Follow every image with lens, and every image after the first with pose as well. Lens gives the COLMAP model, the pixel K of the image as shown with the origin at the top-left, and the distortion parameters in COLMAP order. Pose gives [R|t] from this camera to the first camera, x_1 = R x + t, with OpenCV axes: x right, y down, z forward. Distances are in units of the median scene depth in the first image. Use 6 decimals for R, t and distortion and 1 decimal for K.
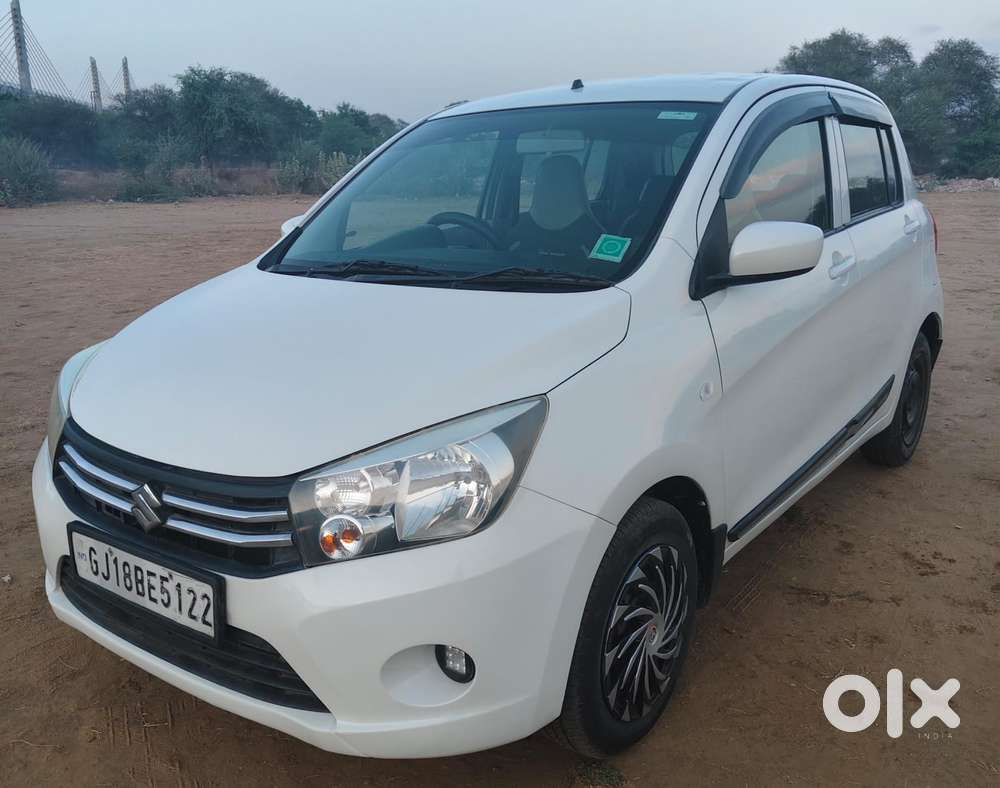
lens RADIAL K [[907.7, 0, 501.8], [0, 907.7, 420.2], [0, 0, 1]] dist [0.009991, 0.000130]
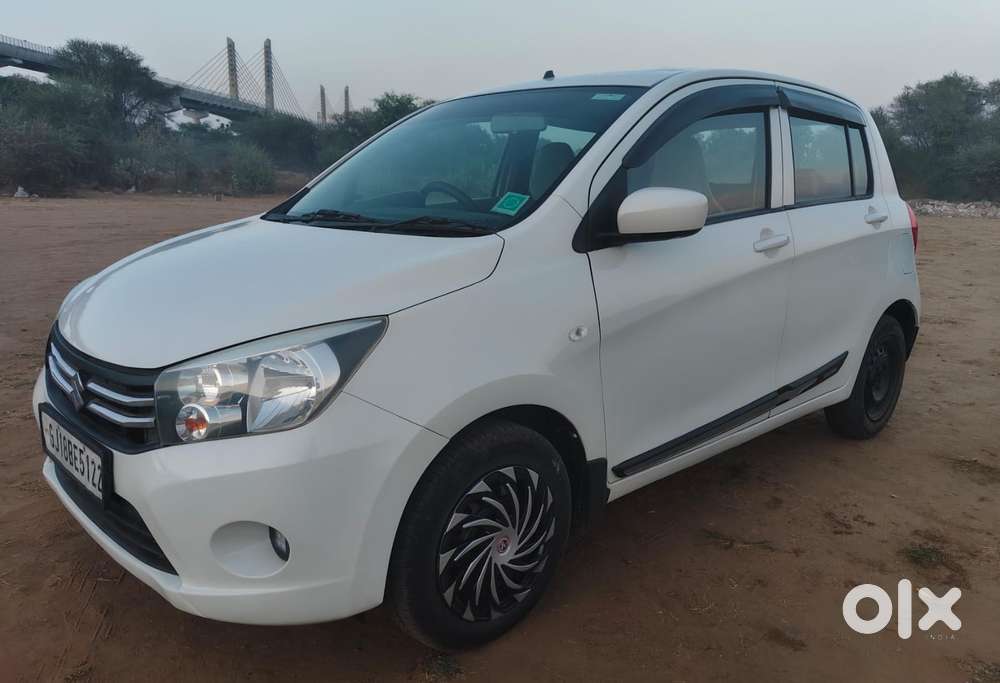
lens RADIAL K [[762.5, 0, 512.7], [0, 762.5, 369.8], [0, 0, 1]] dist [0.010164, -0.002967]
pose [[0.986564, 0.073300, -0.146010, 0.301121], [-0.077438, 0.996735, -0.022853, 0.042069], [0.143858, 0.033853, 0.989019, 0.072036]]
